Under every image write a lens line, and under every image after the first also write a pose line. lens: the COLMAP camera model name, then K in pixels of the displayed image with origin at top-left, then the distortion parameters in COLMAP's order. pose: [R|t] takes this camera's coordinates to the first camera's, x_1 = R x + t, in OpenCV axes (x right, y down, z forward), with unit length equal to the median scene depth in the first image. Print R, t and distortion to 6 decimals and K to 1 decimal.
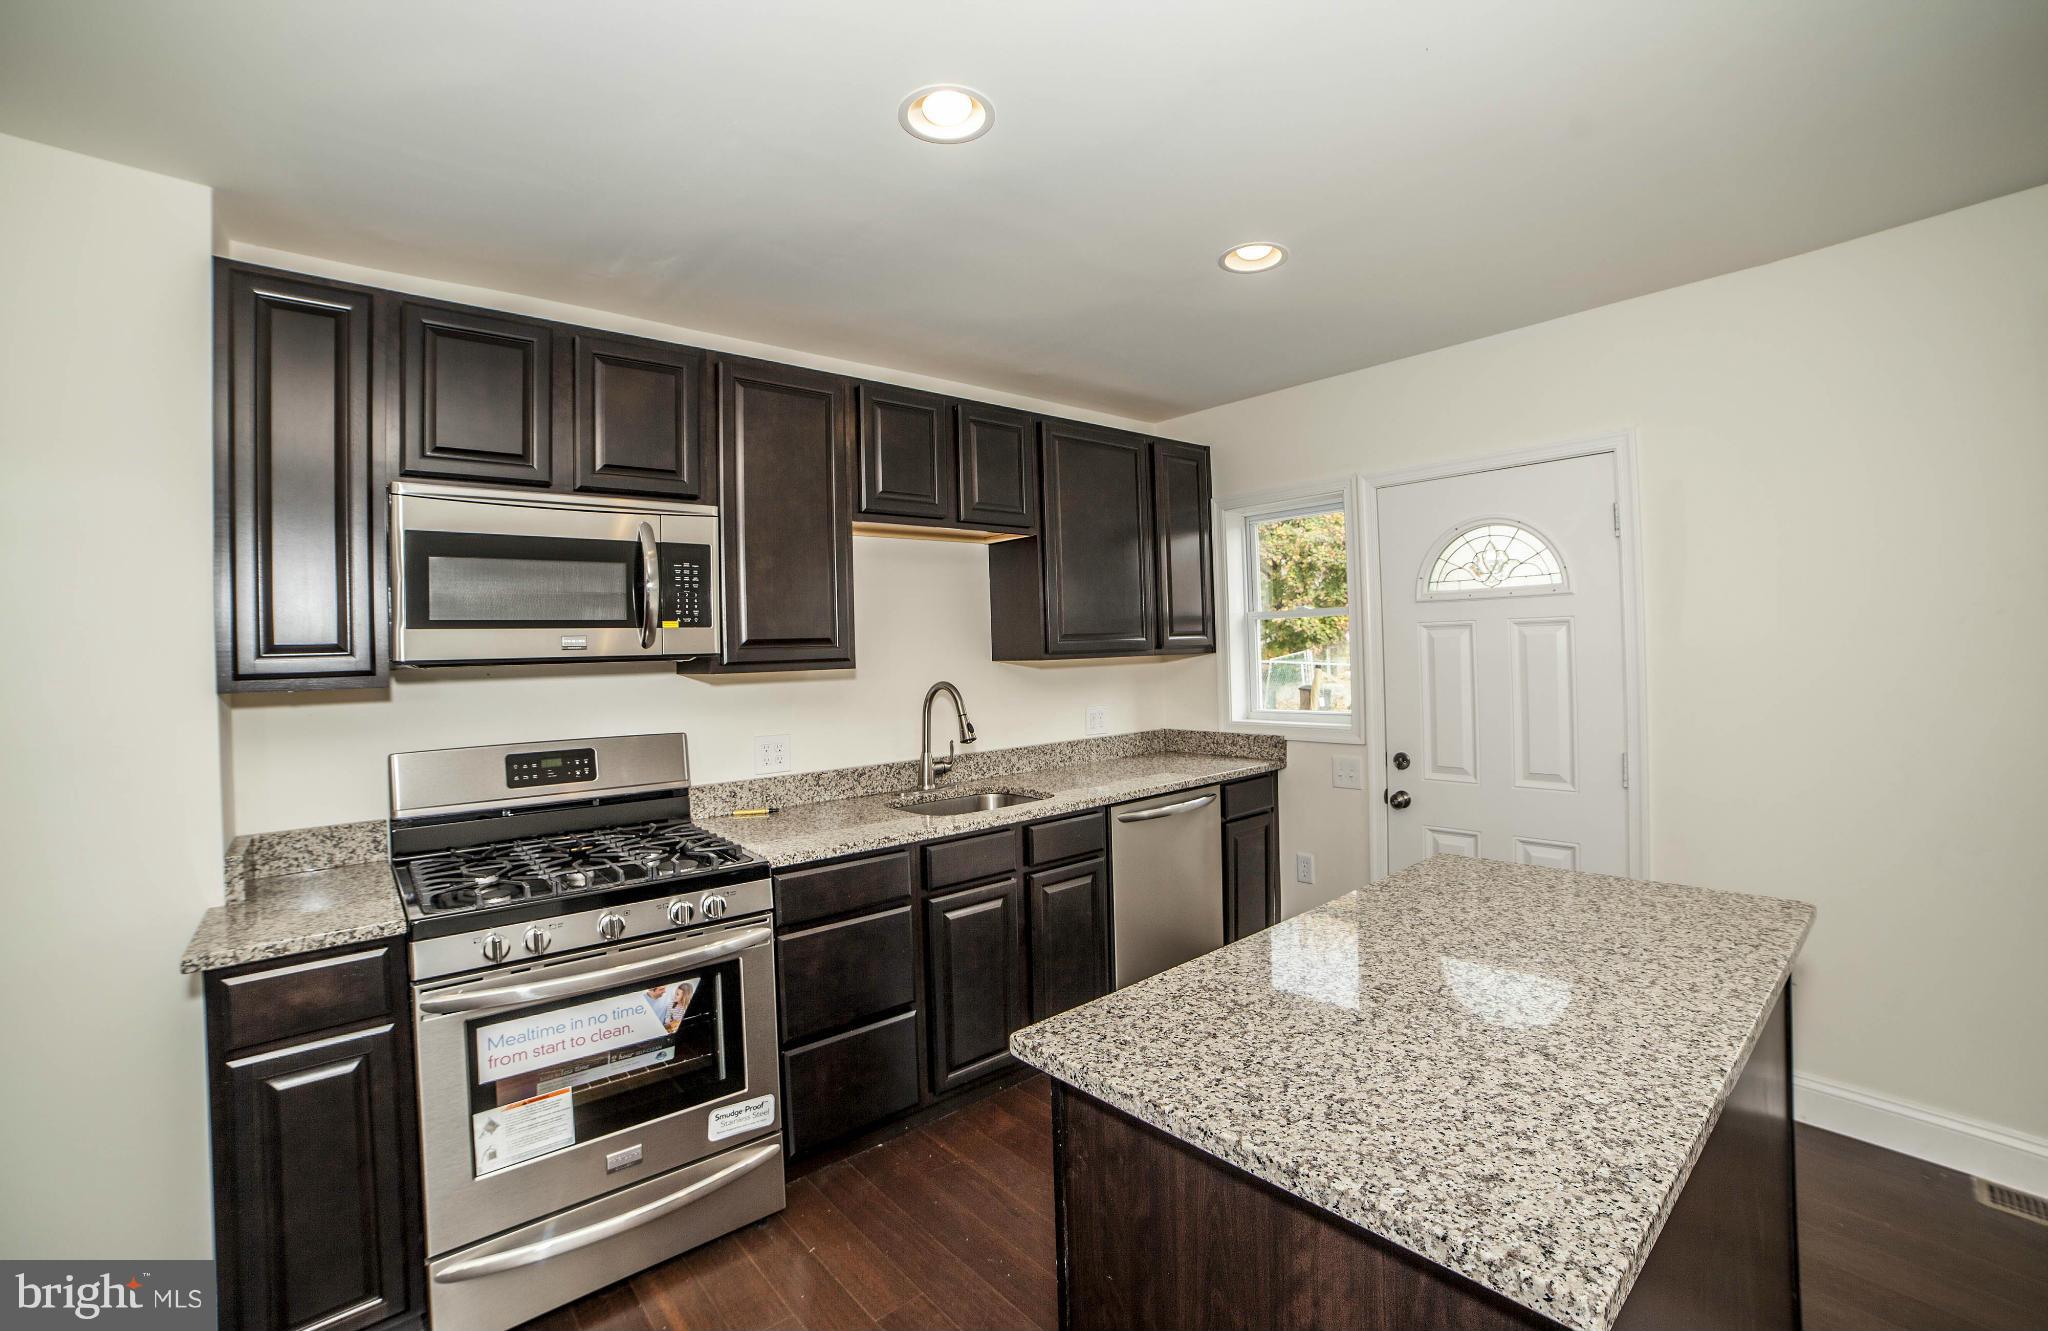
lens RADIAL K [[885.8, 0, 1142.0], [0, 885.8, 641.0], [0, 0, 1]] dist [-0.090475, 0.028570]
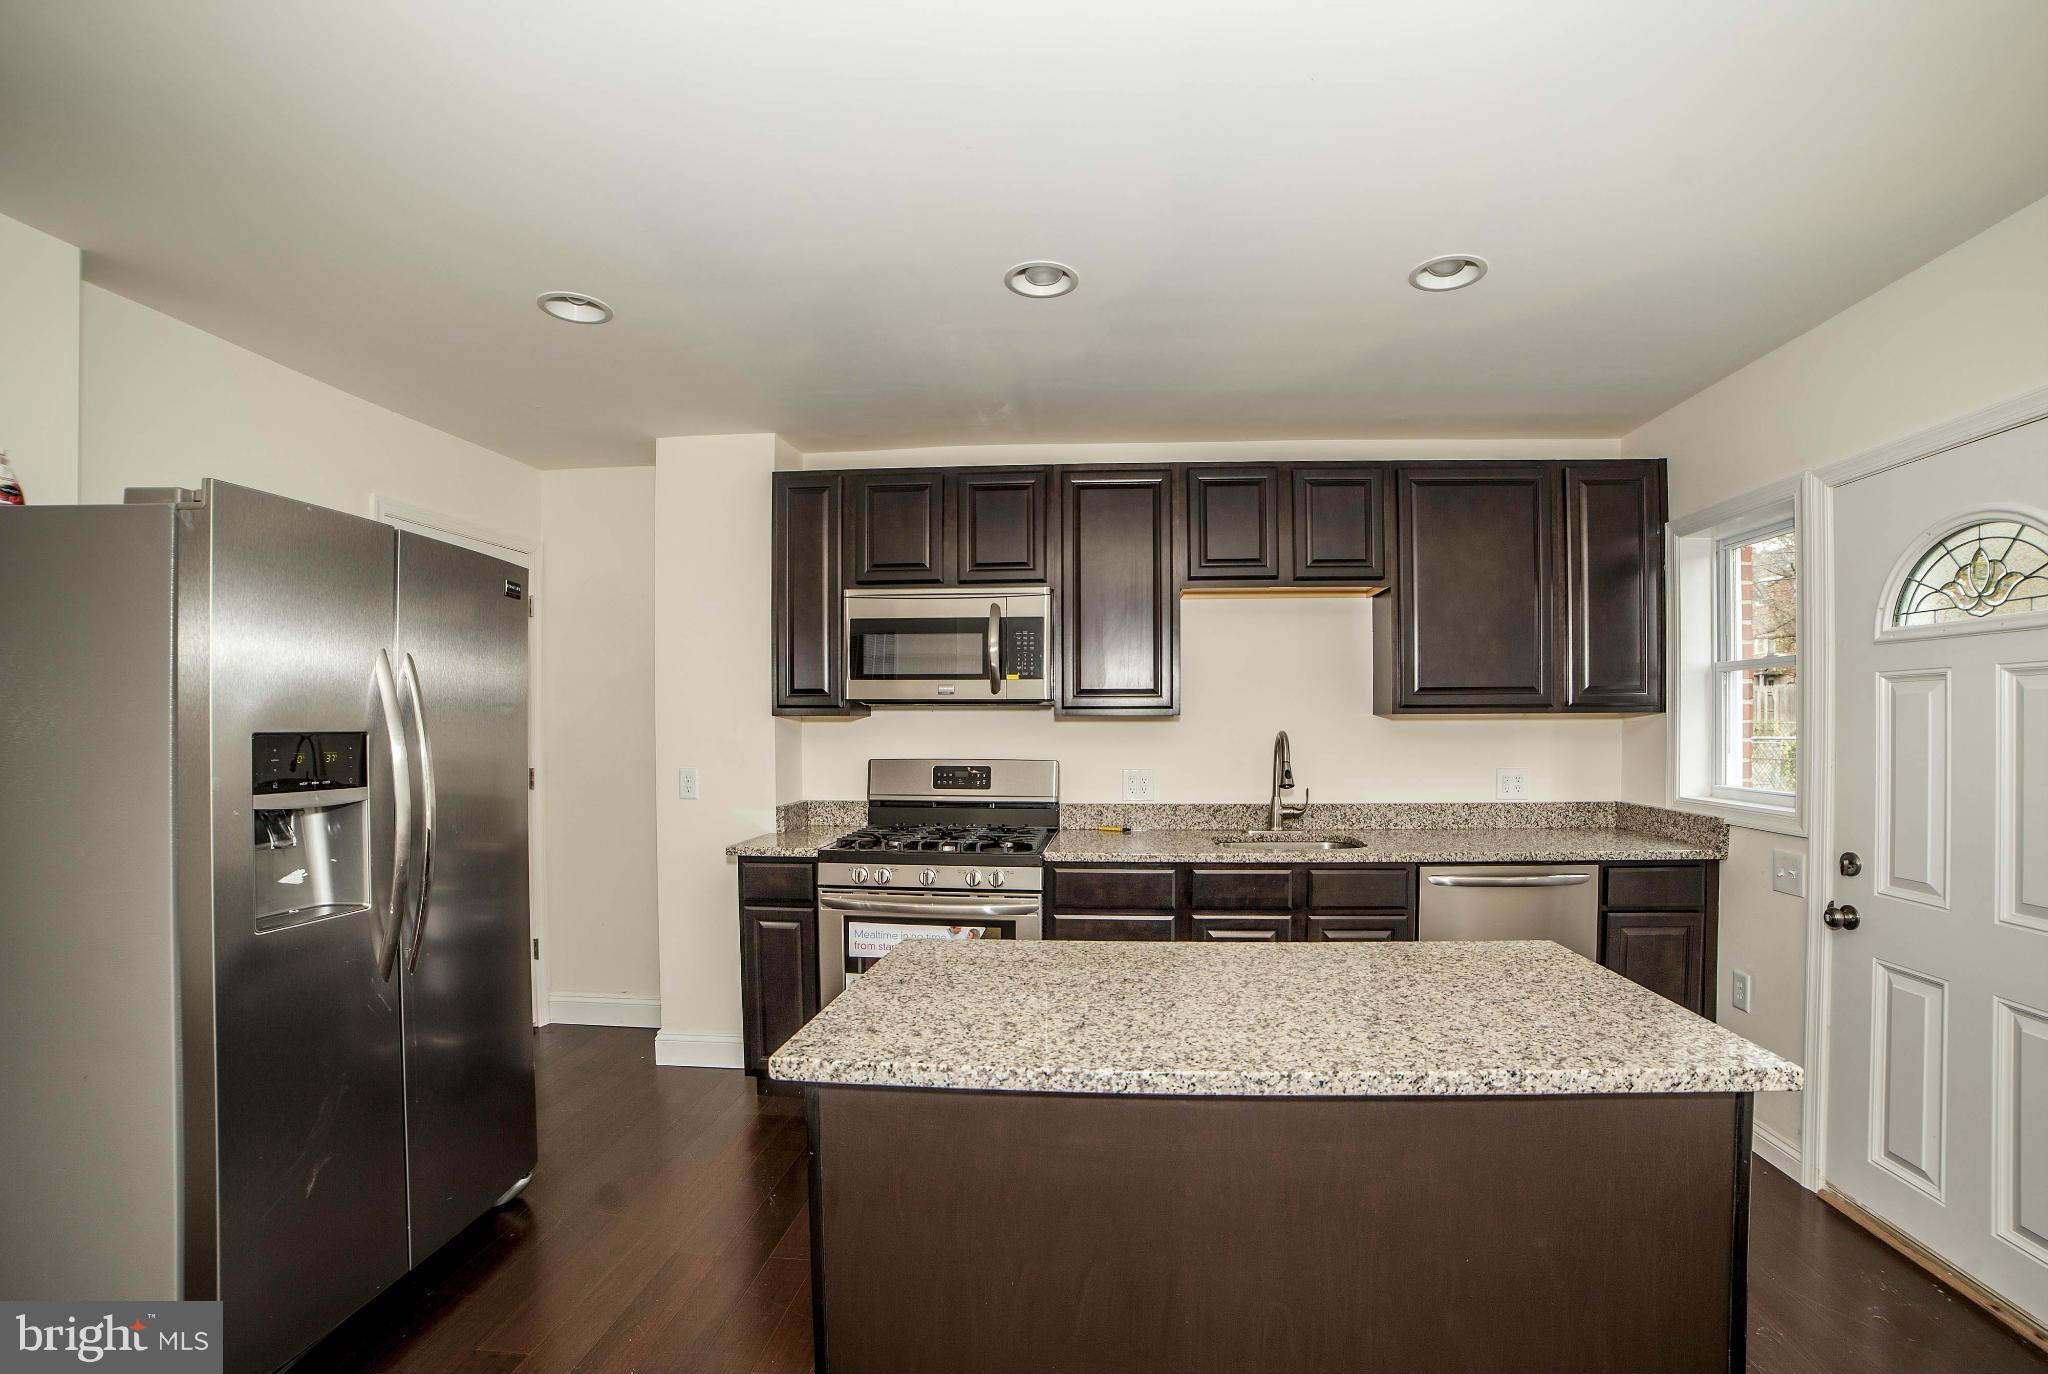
lens RADIAL K [[926.3, 0, 1074.0], [0, 926.3, 742.1], [0, 0, 1]] dist [-0.104247, 0.045293]
pose [[0.691711, 0.042340, -0.720932, 0.554317], [-0.010346, 0.998758, 0.048730, 0.010778], [0.722100, -0.026248, 0.691291, 0.058332]]
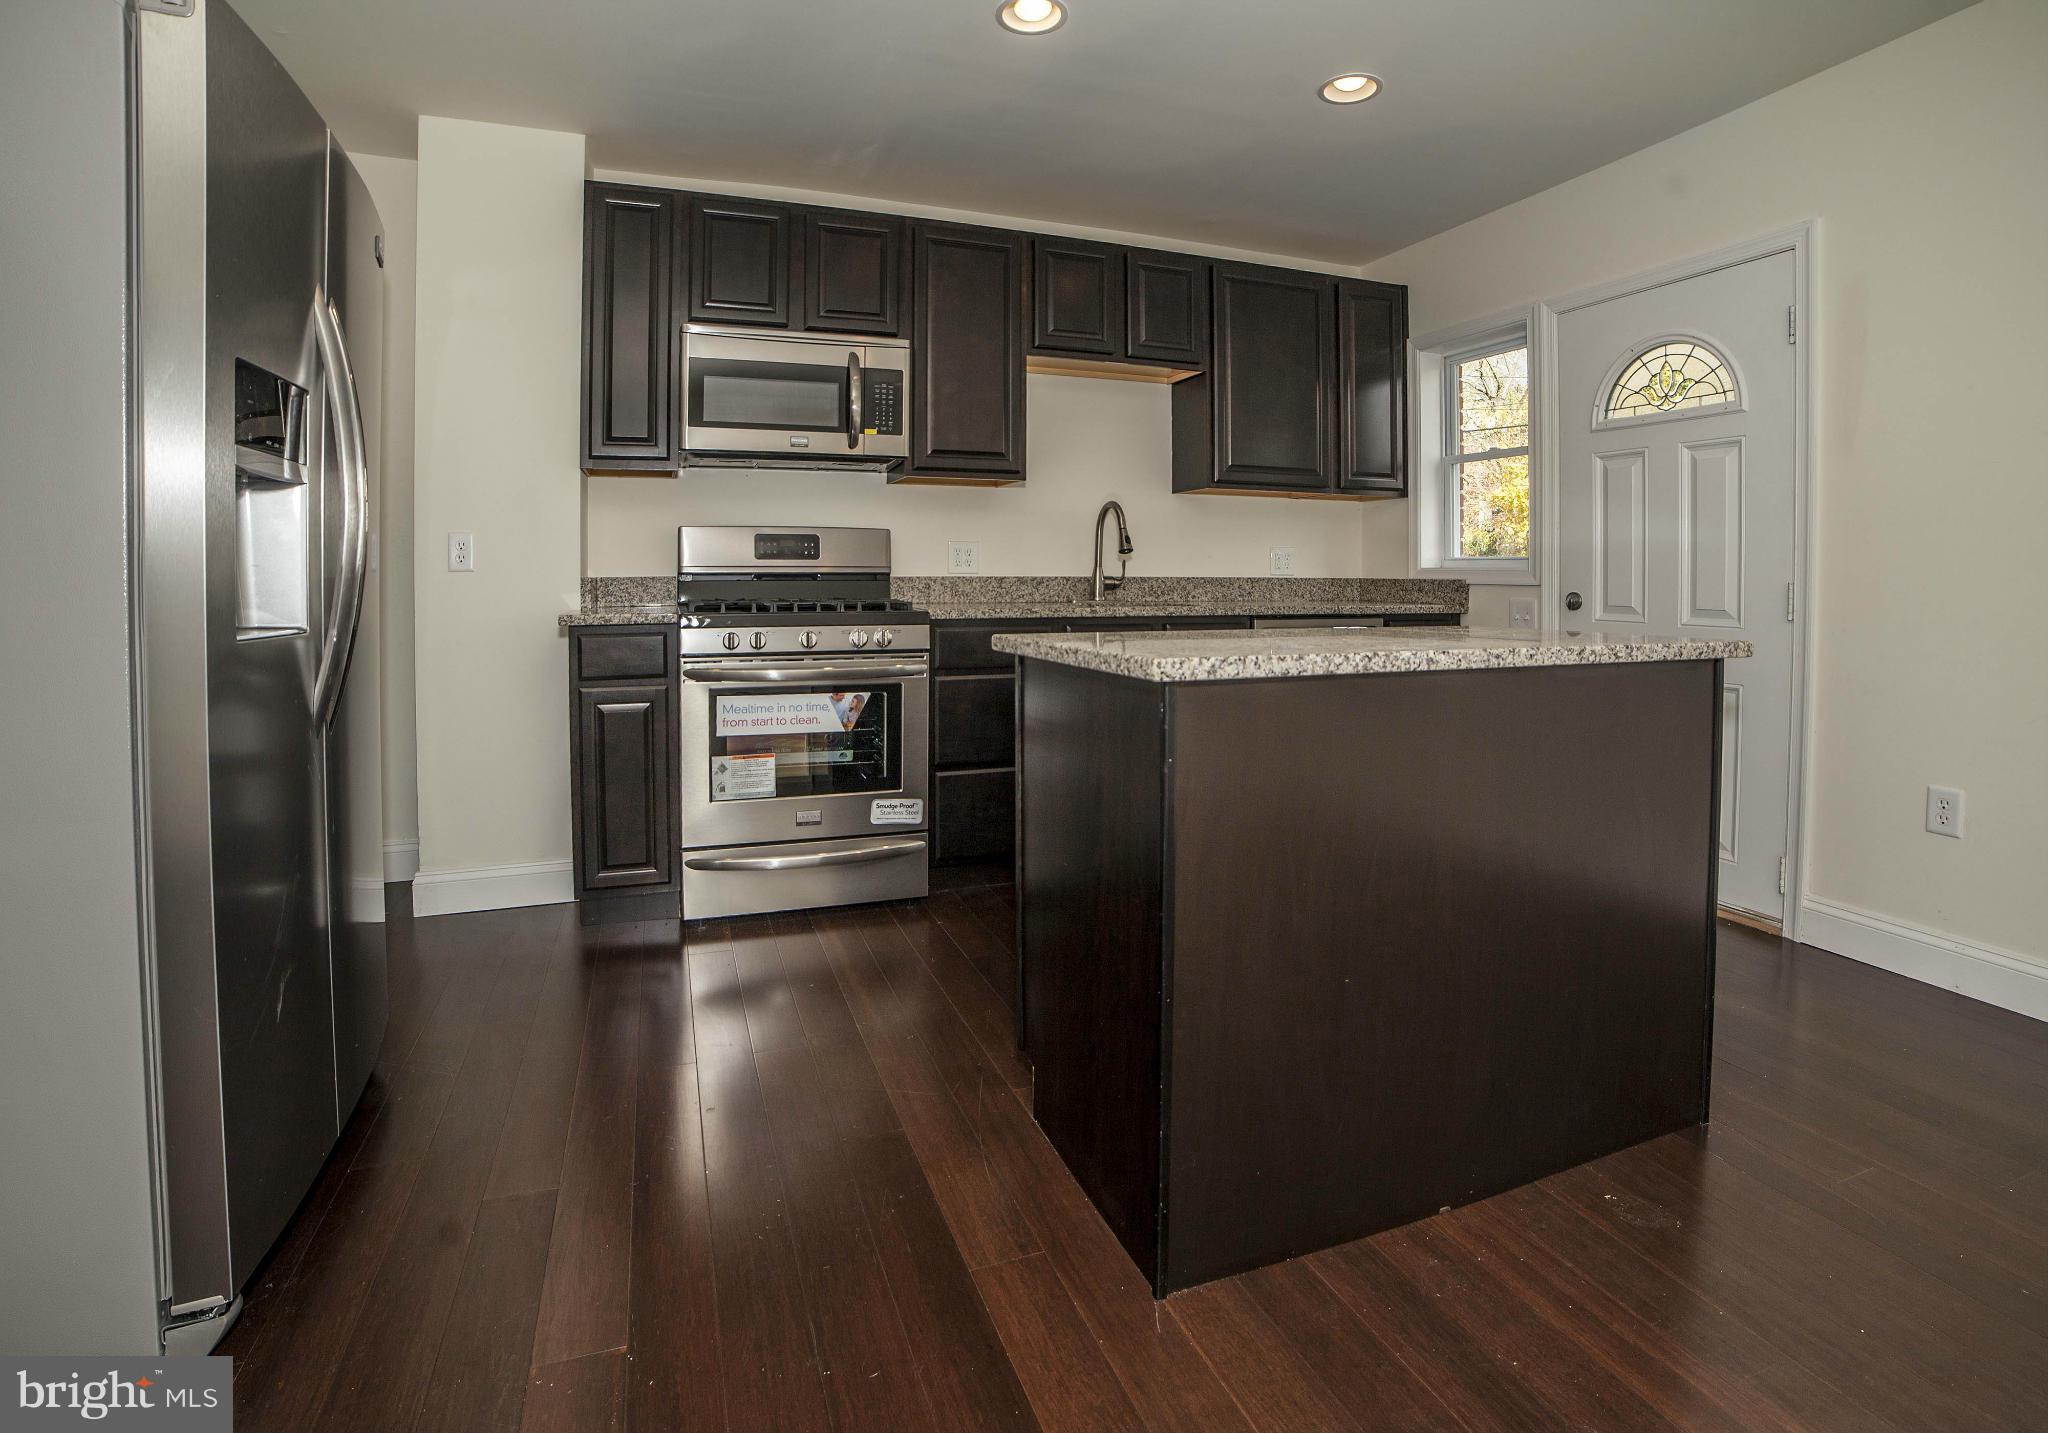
lens RADIAL K [[1000.3, 0, 1123.0], [0, 1000.3, 558.0], [0, 0, 1]] dist [-0.041579, 0.000365]
pose [[0.940313, 0.032445, -0.338759, 0.298800], [-0.027723, 0.999439, 0.018771, 0.124760], [0.339179, -0.008259, 0.940686, -0.251507]]
